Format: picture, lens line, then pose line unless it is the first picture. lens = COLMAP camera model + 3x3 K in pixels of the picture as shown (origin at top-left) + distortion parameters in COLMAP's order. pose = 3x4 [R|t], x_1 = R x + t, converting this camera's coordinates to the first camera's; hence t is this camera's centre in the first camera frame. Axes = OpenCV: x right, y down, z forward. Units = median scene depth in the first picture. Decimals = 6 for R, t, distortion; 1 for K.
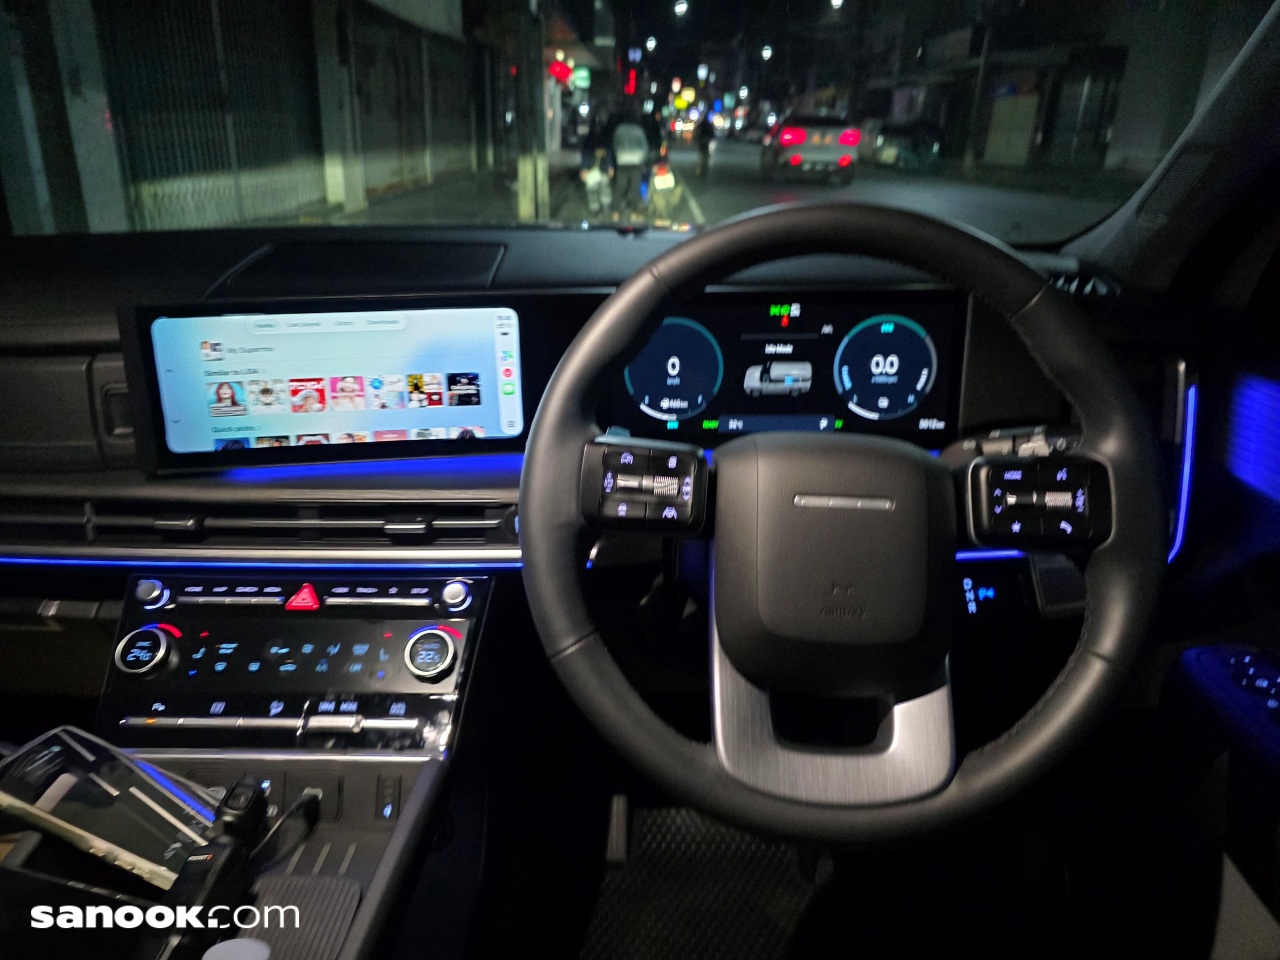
lens RADIAL K [[874.9, 0, 639.0], [0, 874.9, 460.6], [0, 0, 1]] dist [0.061531, -0.070193]
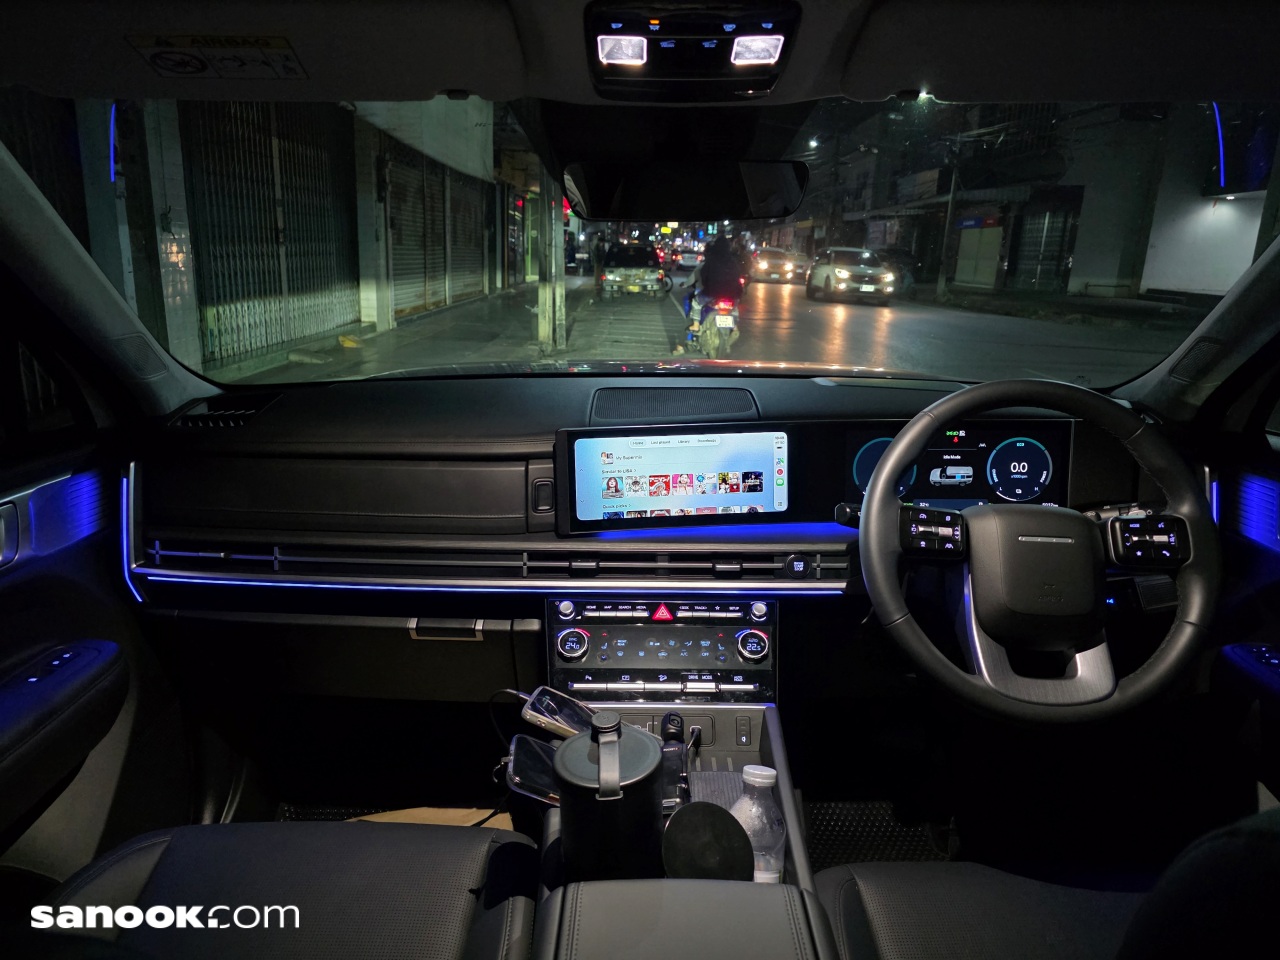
lens RADIAL K [[857.3, 0, 640.0], [0, 857.3, 480.0], [0, 0, 1]] dist [0.070145, -0.063650]
pose [[0.999799, 0.002730, 0.019842, -0.436066], [-0.000702, 0.994833, -0.101522, 0.072862], [-0.020017, 0.101487, 0.994635, -0.537145]]
